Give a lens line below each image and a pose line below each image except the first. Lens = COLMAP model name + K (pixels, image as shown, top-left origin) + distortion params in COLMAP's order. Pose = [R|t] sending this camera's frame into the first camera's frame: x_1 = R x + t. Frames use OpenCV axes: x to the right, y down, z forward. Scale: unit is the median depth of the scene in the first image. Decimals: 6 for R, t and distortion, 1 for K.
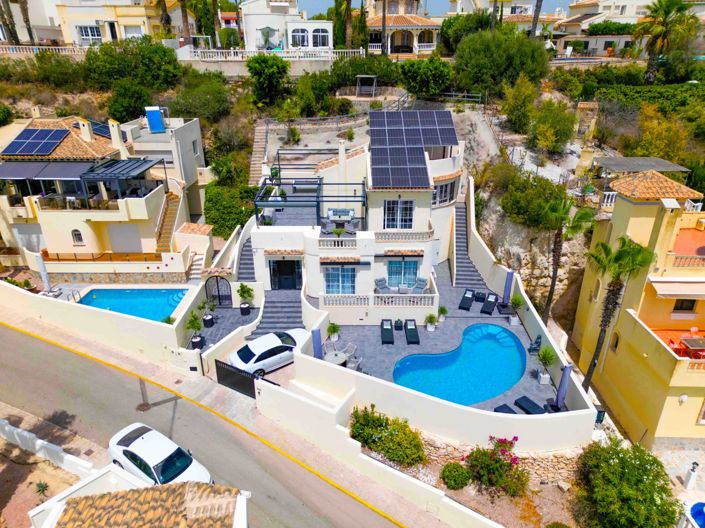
lens RADIAL K [[491.5, 0, 352.5], [0, 491.5, 264.0], [0, 0, 1]] dist [0.066215, -0.039244]
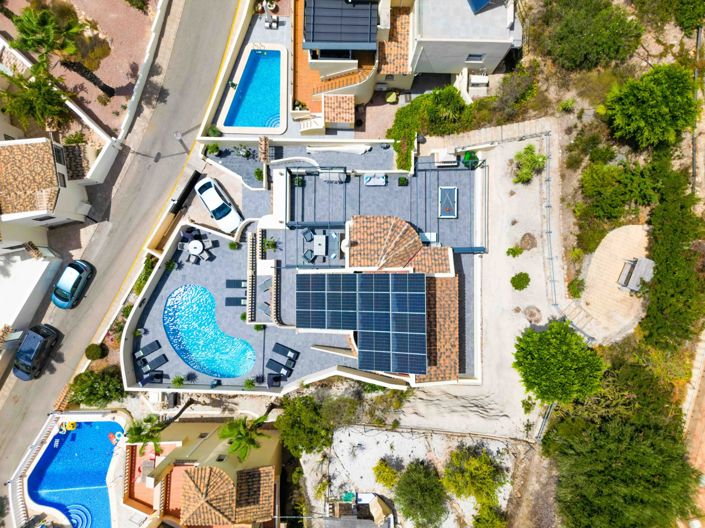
lens RADIAL K [[491.5, 0, 352.5], [0, 491.5, 264.0], [0, 0, 1]] dist [0.066215, -0.039244]
pose [[-0.000643, 0.999628, -0.027254, 0.047418], [-0.418701, 0.024481, 0.907794, -1.152450], [0.908124, 0.011995, 0.418530, 0.653857]]
